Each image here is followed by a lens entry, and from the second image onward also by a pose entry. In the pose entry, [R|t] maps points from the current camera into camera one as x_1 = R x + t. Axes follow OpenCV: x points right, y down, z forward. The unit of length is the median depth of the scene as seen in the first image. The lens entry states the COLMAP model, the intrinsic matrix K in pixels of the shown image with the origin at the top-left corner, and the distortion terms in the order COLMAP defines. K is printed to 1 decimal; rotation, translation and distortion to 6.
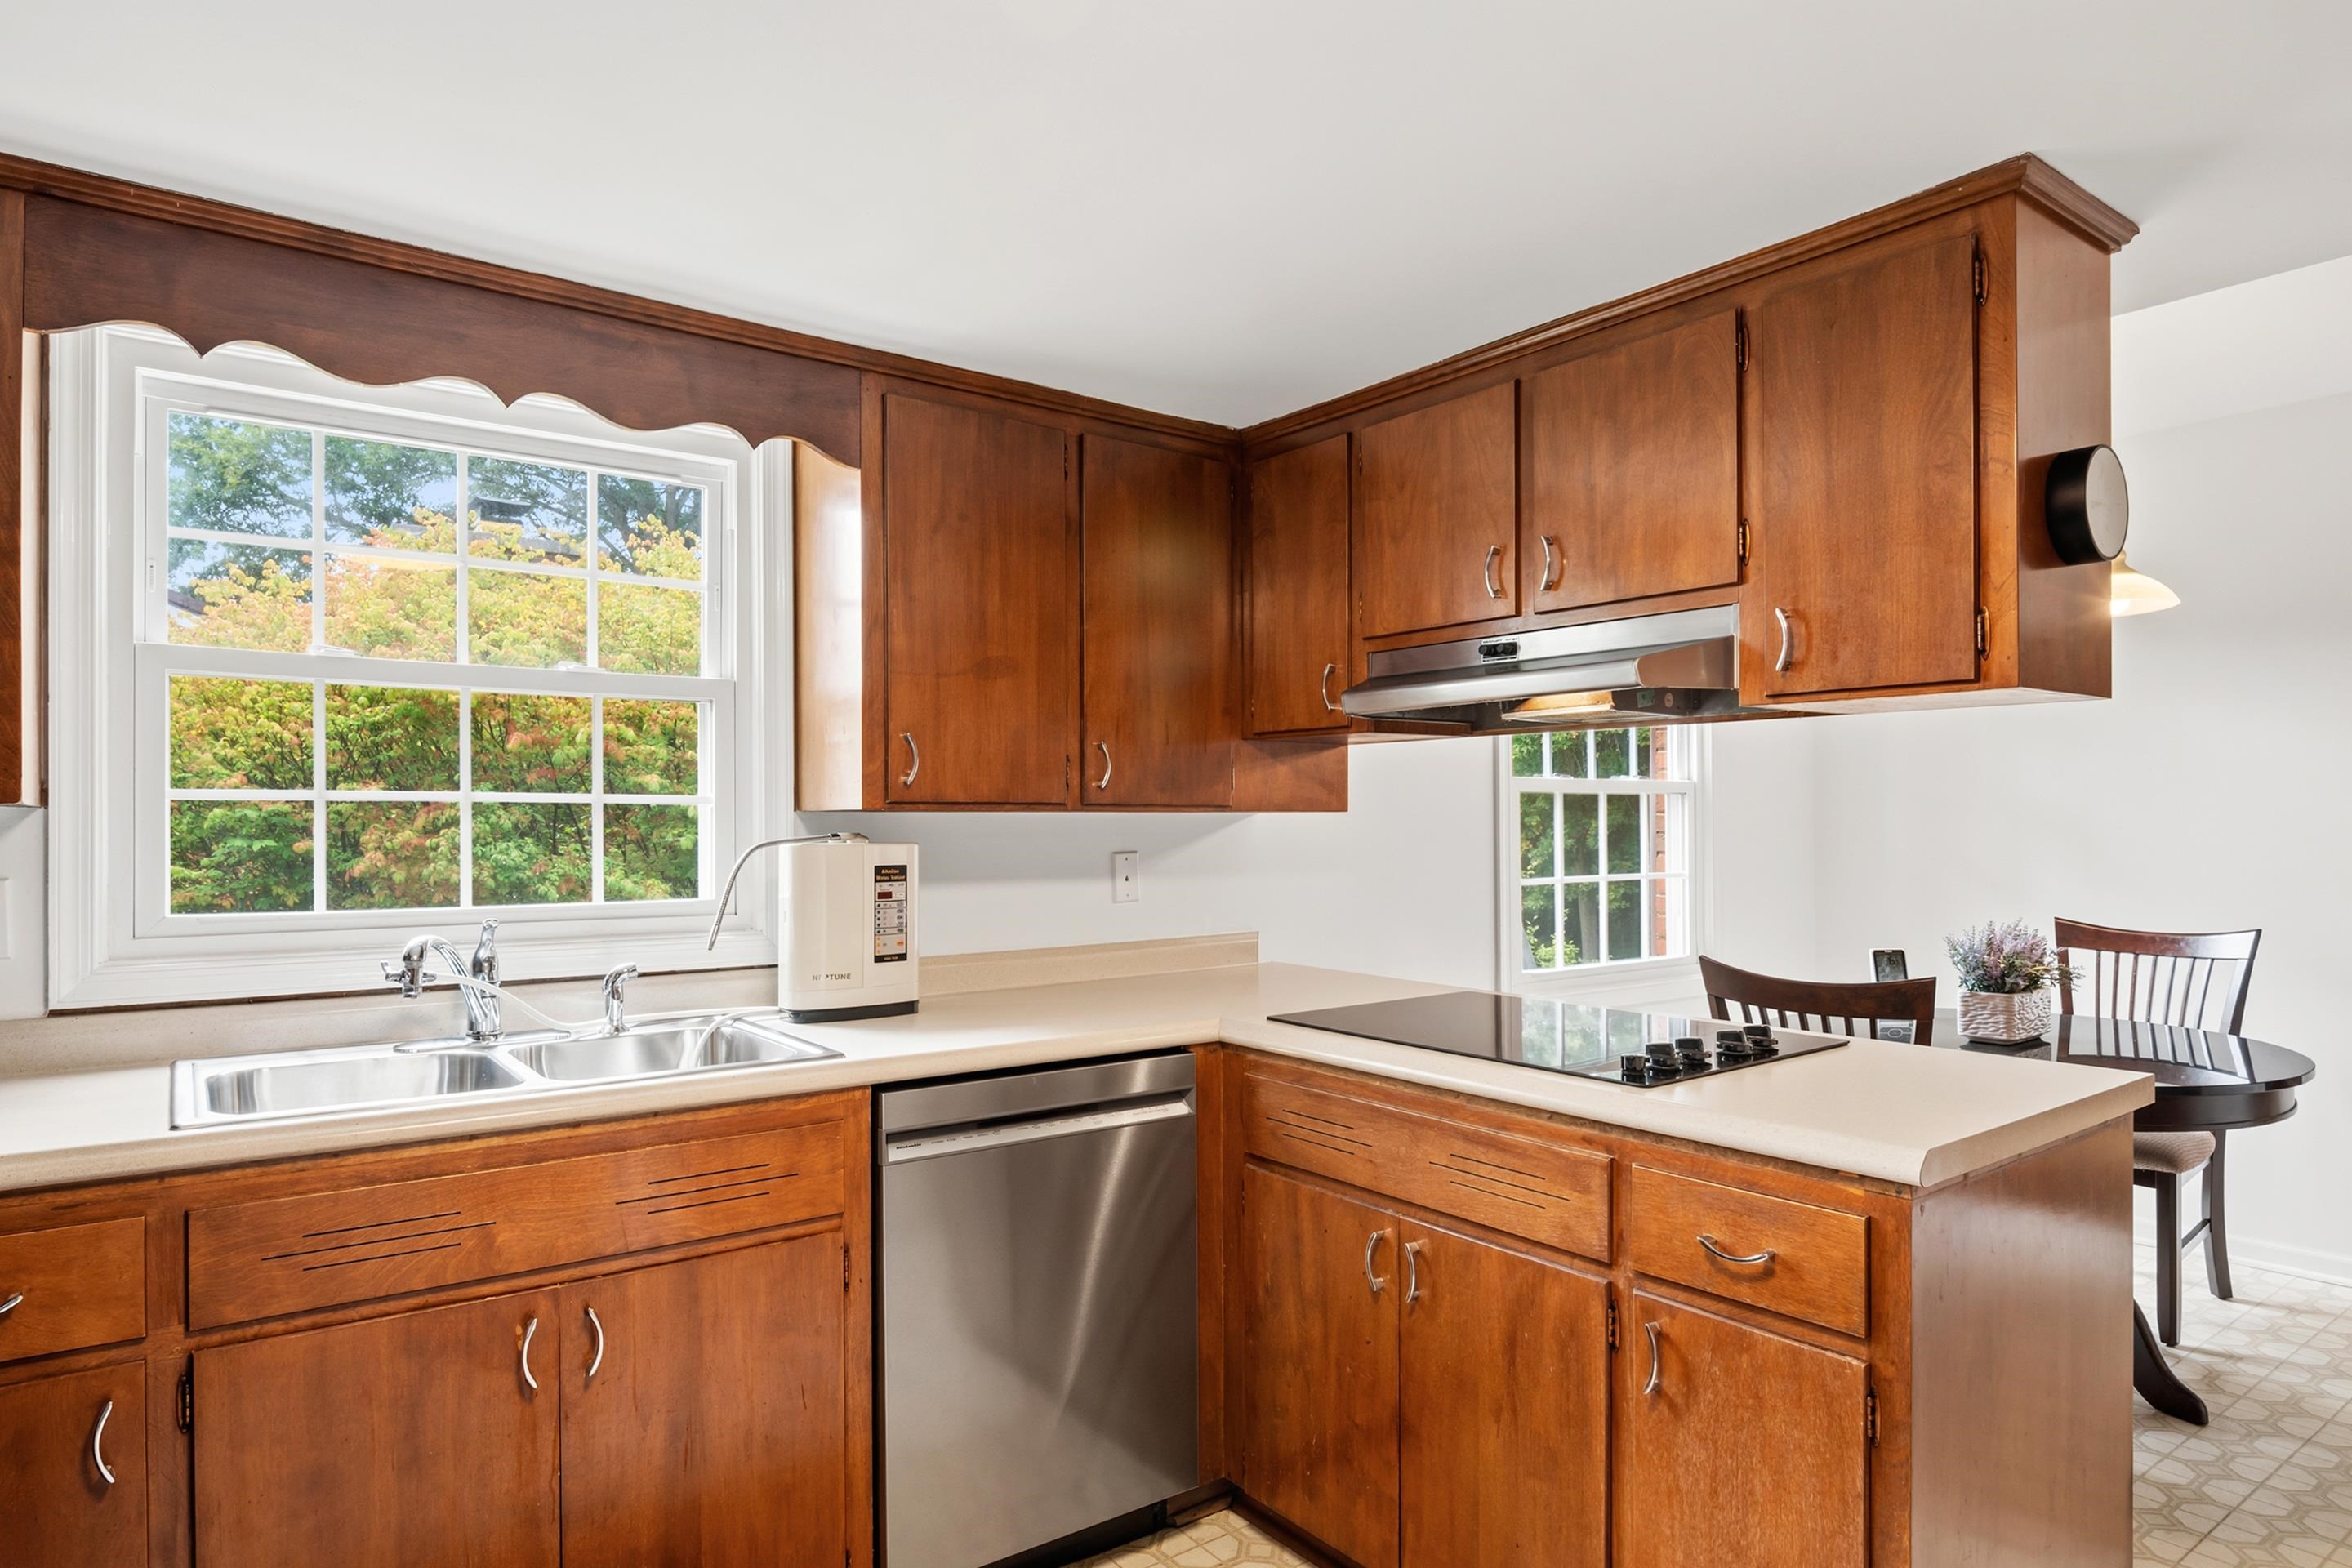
lens RADIAL K [[1358.9, 0, 1164.9], [0, 1358.9, 807.3], [0, 0, 1]] dist [0.002592, -0.000668]
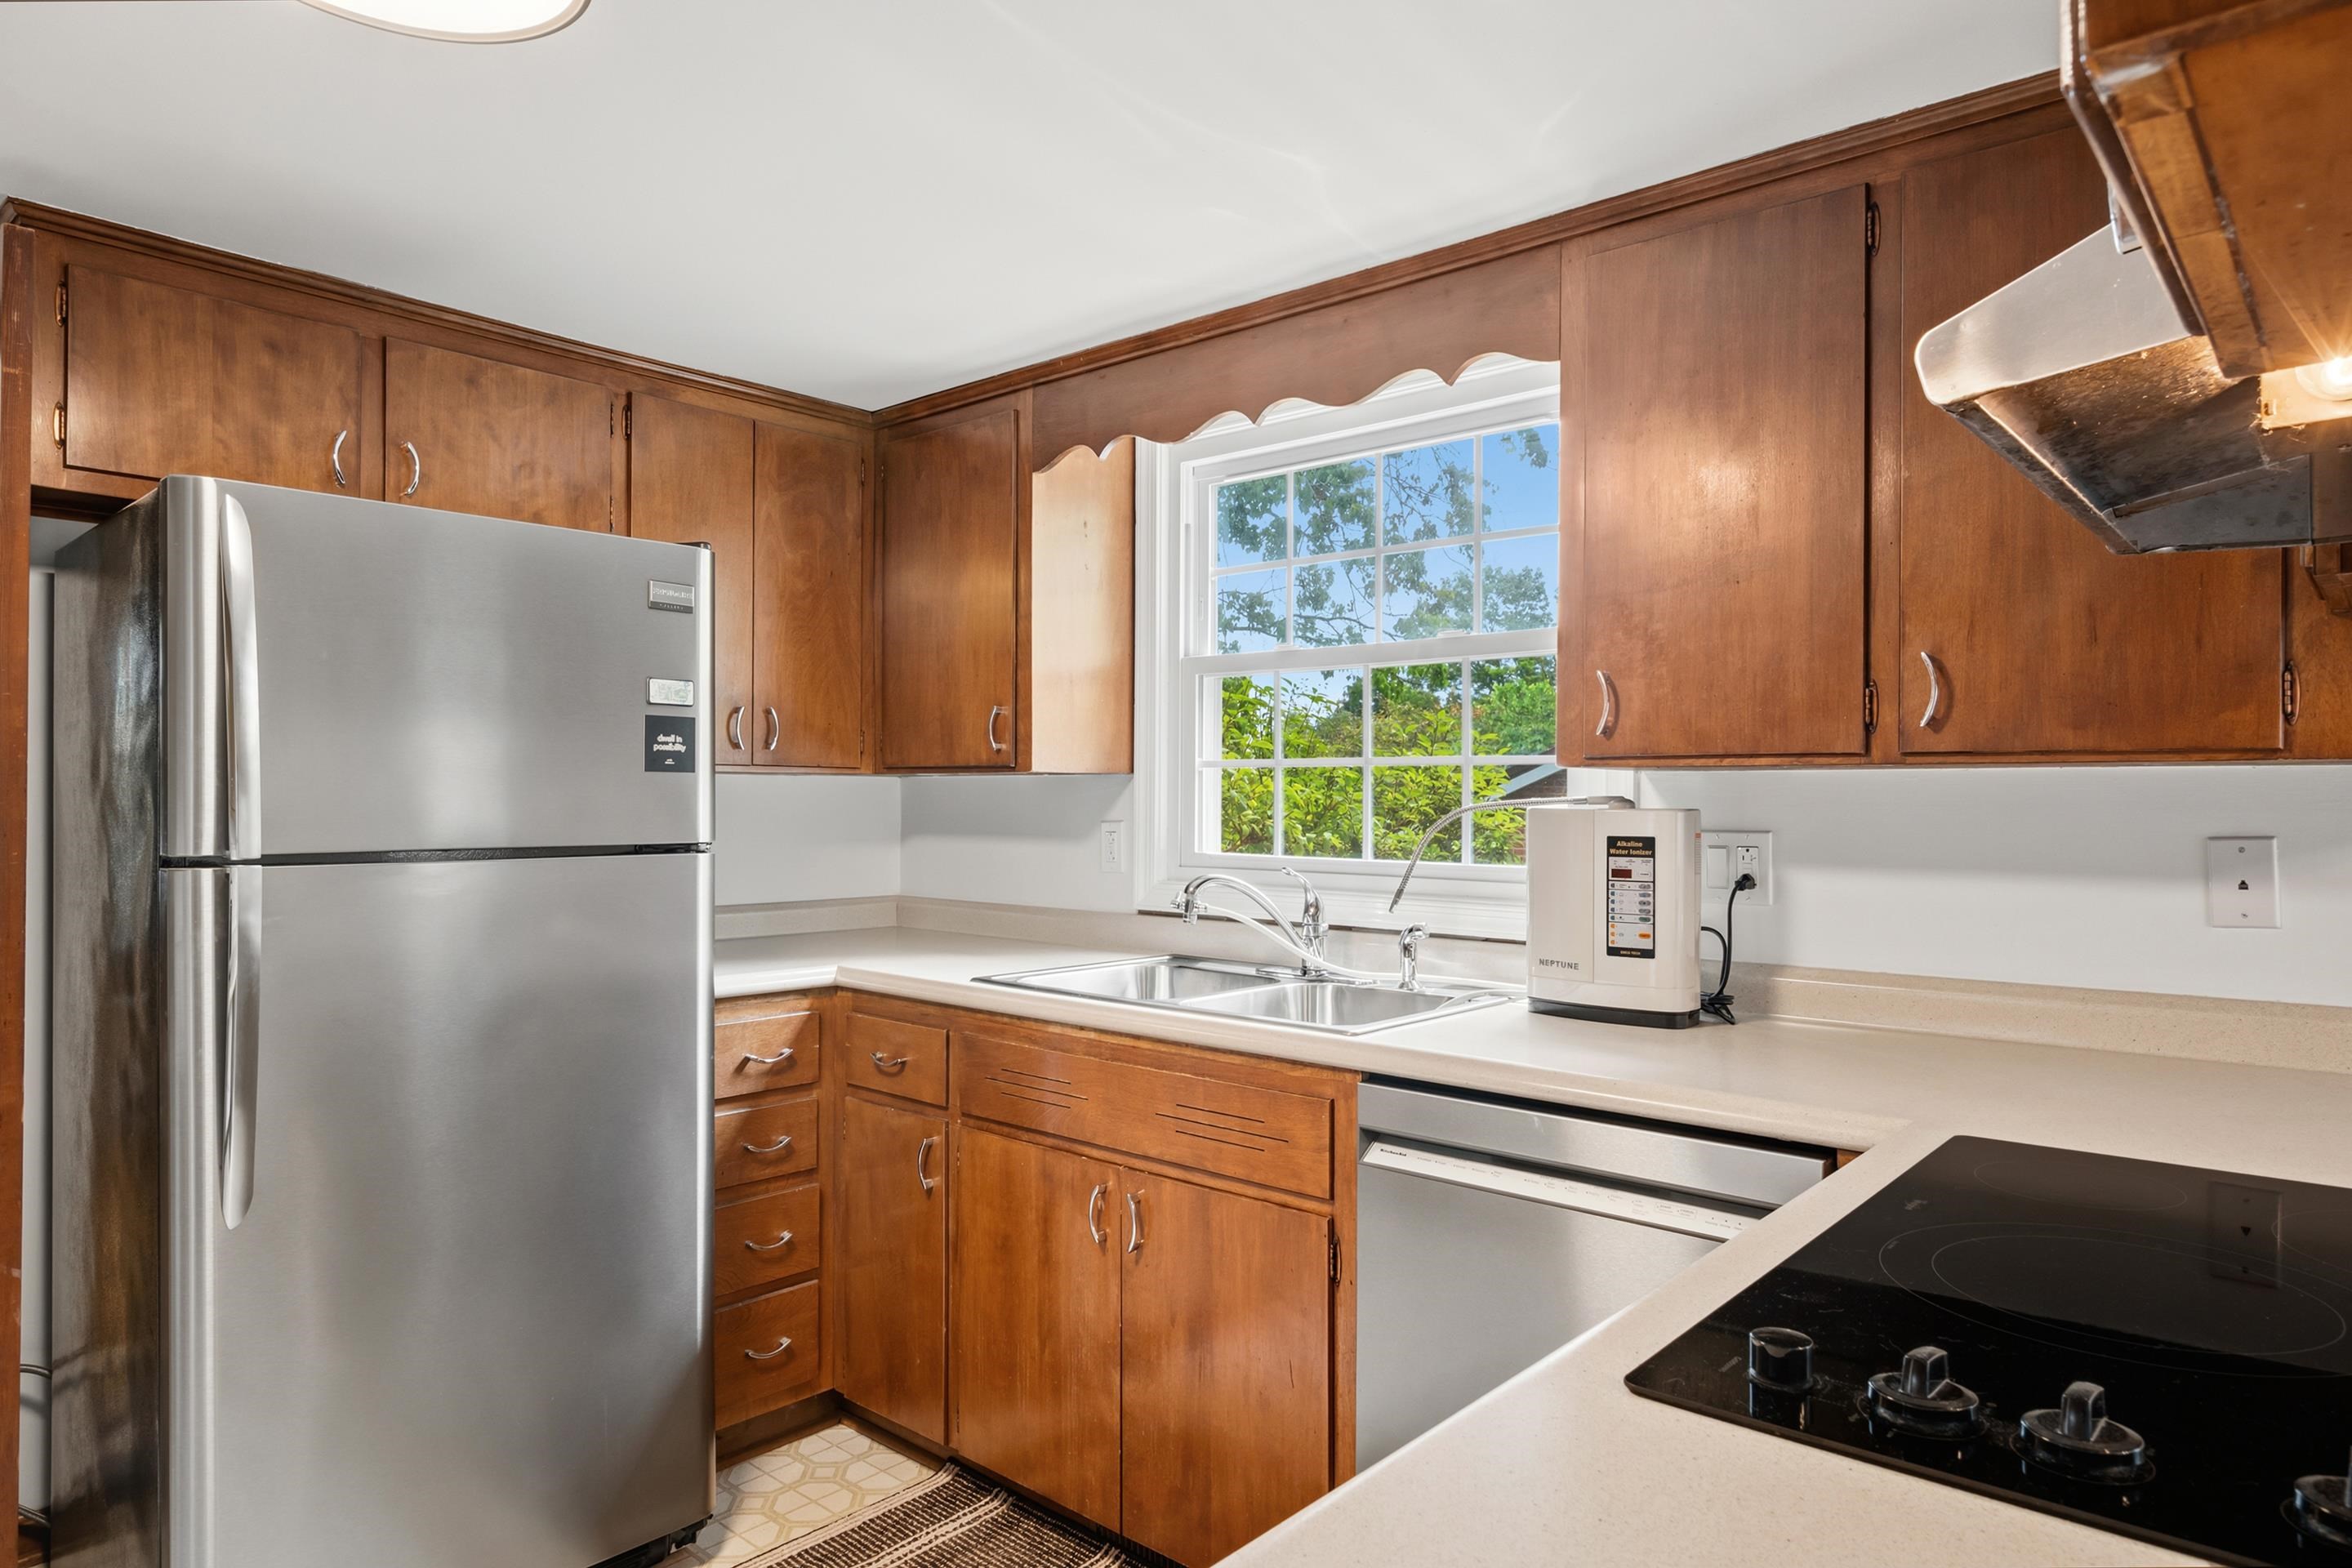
lens RADIAL K [[1396.2, 0, 1154.0], [0, 1396.2, 785.7], [0, 0, 1]] dist [-0.003082, -0.004534]
pose [[0.205278, -0.004300, -0.978694, 0.586745], [0.005097, 0.999981, -0.003325, 0.015196], [0.978690, -0.004306, 0.205296, 0.598037]]
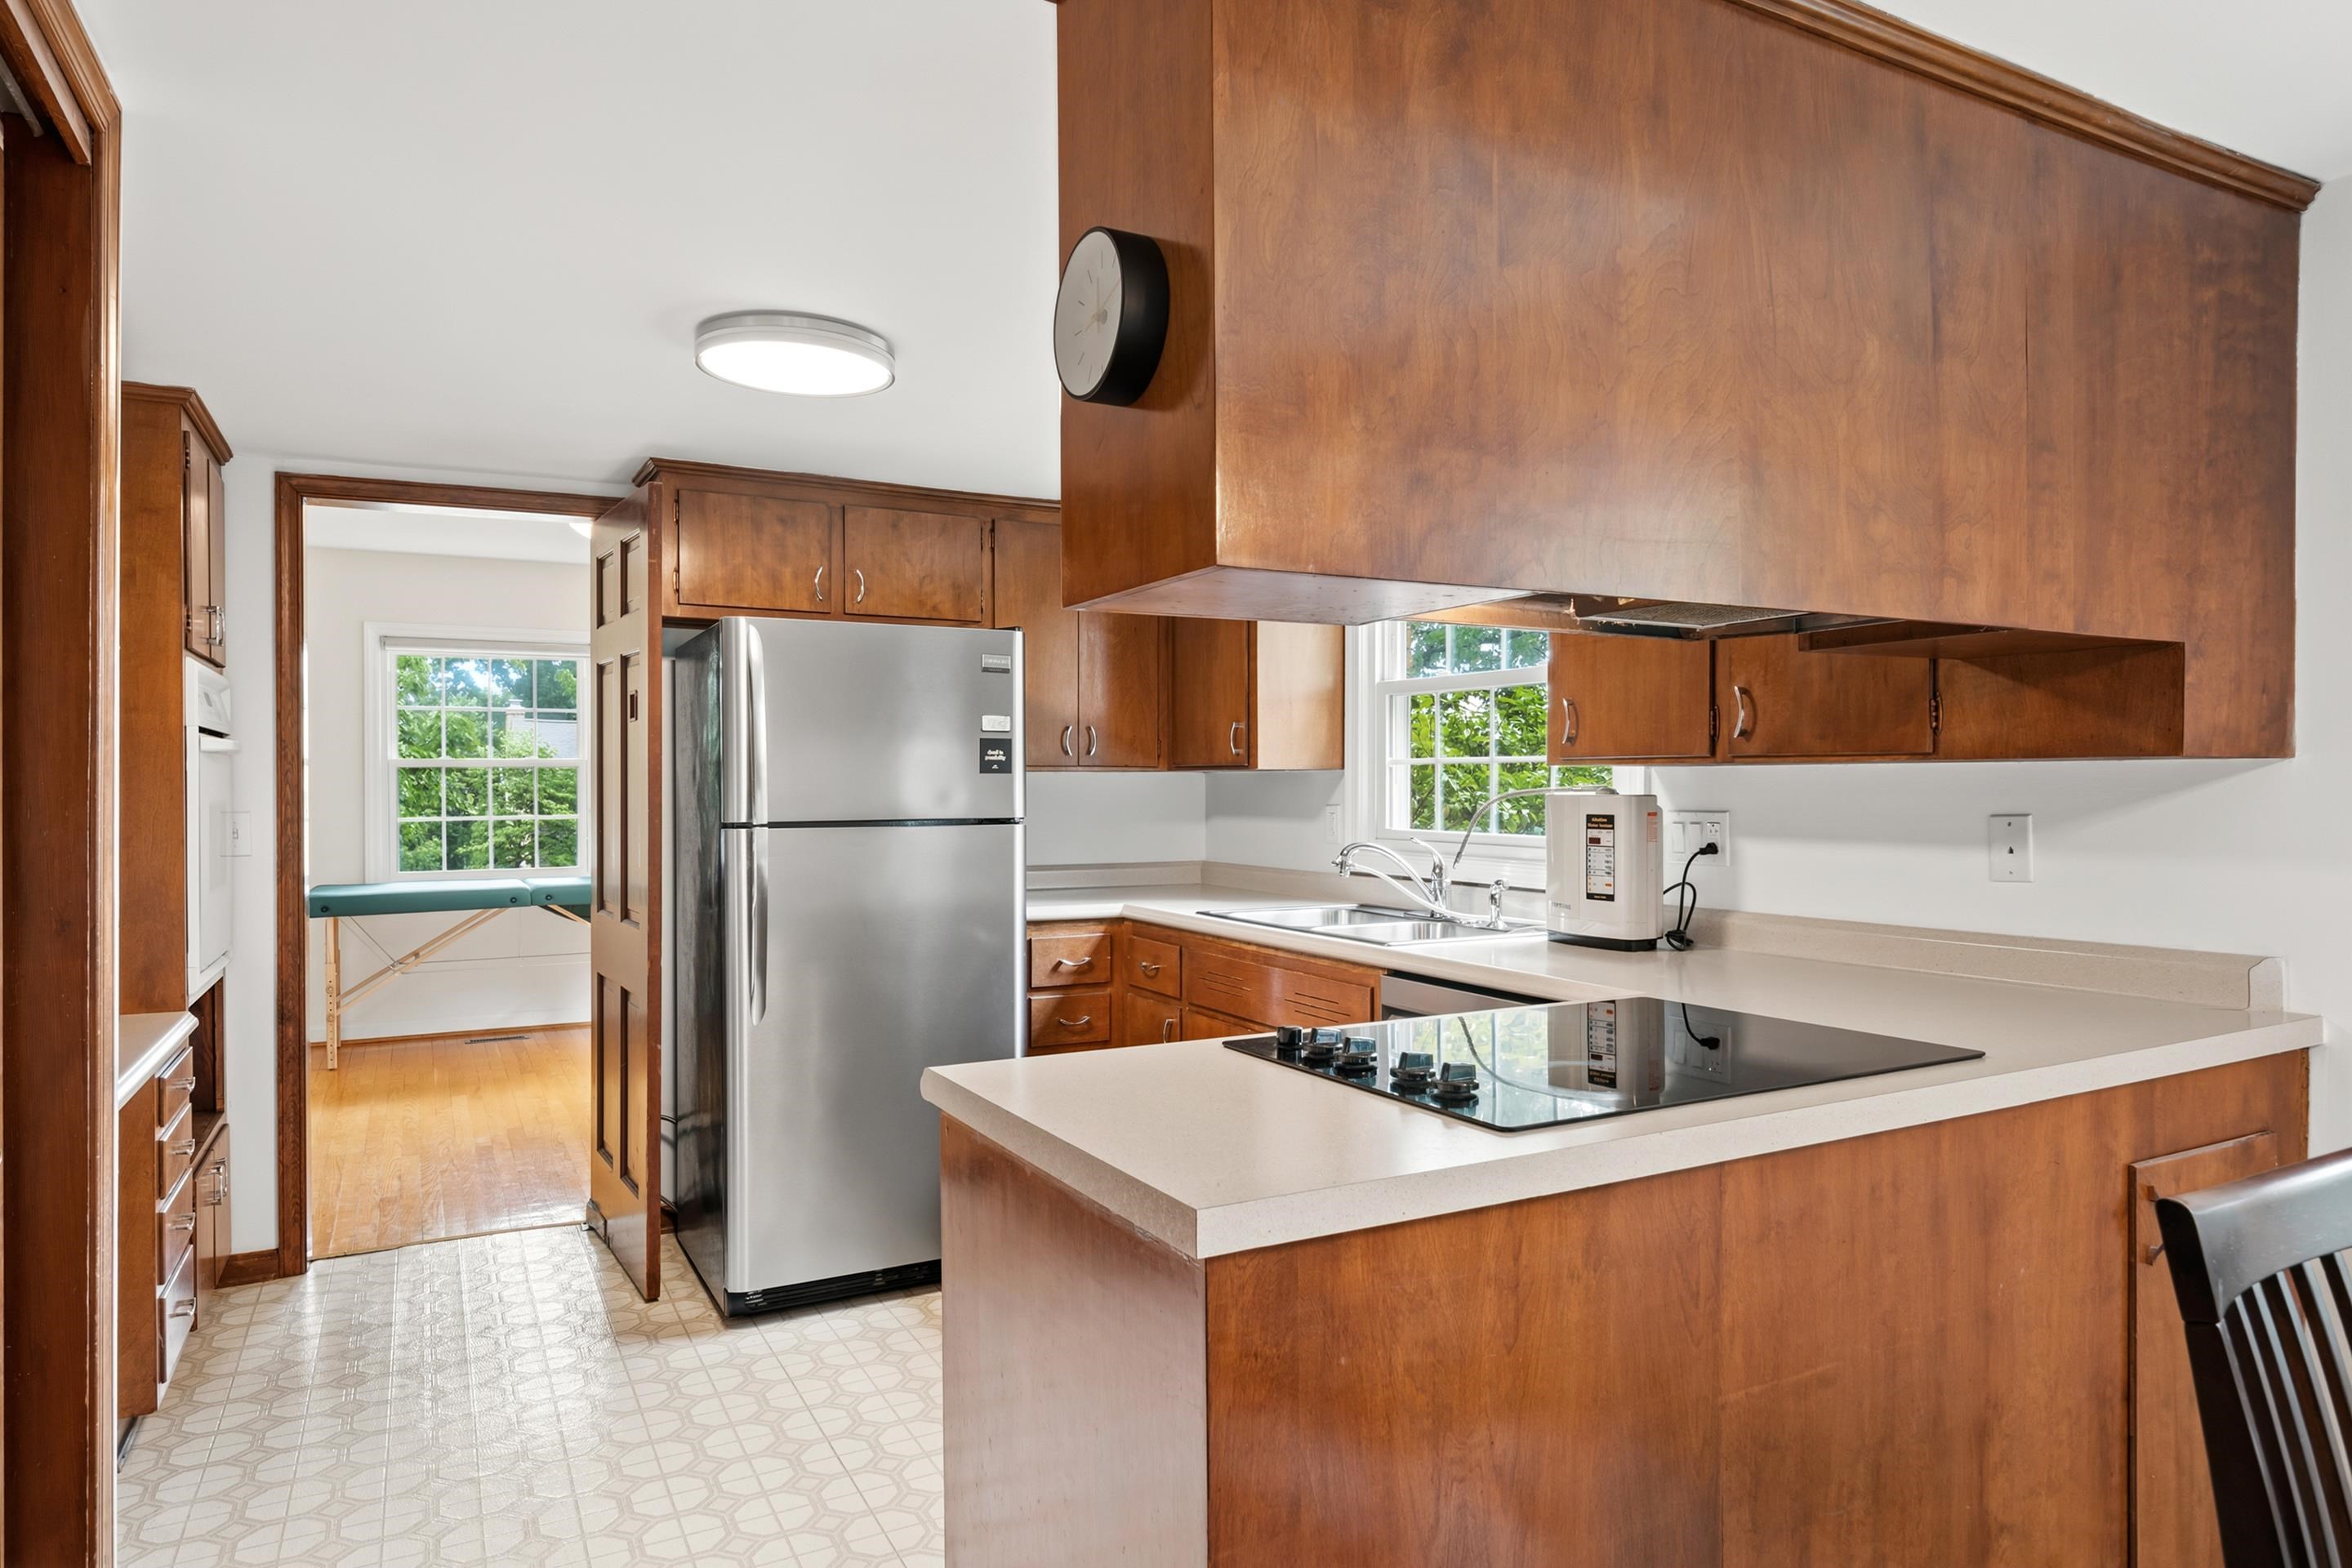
lens RADIAL K [[1396.2, 0, 1158.5], [0, 1396.2, 780.4], [0, 0, 1]] dist [-0.003082, -0.004534]
pose [[-0.139209, 0.000250, -0.990263, 1.069477], [0.011302, 0.999935, -0.001336, 0.012773], [0.990199, -0.011378, -0.139202, 0.858696]]
